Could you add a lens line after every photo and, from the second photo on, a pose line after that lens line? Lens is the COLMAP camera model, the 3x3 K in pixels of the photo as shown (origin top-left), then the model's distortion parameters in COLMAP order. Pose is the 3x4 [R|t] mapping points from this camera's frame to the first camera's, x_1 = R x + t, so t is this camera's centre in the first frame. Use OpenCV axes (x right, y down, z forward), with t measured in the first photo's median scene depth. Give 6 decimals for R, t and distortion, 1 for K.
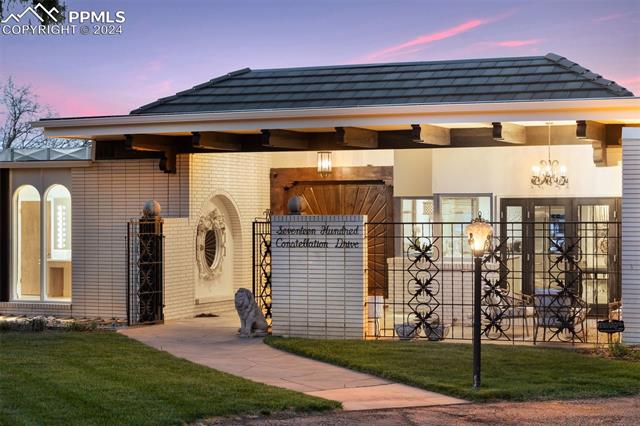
lens RADIAL K [[1382.3, 0, 320.0], [0, 1382.3, 213.3], [0, 0, 1]] dist [0.066138, 0.000000]
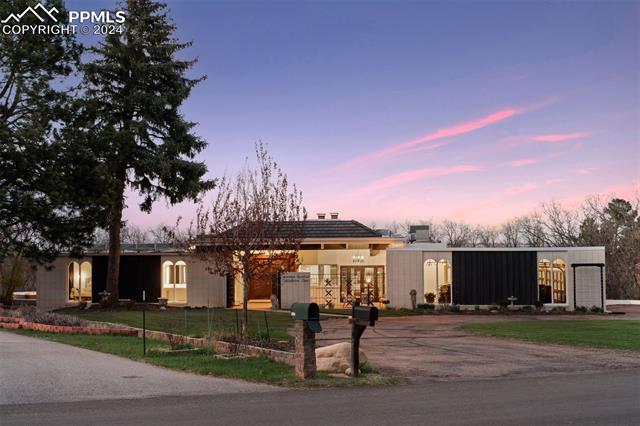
lens RADIAL K [[921.5, 0, 320.0], [0, 921.5, 213.0], [0, 0, 1]] dist [-0.013017, 0.000000]
pose [[0.959463, 0.010409, 0.281642, -0.533476], [0.003495, 0.998802, -0.048819, -0.029963], [-0.281812, 0.047824, 0.958277, -1.069397]]
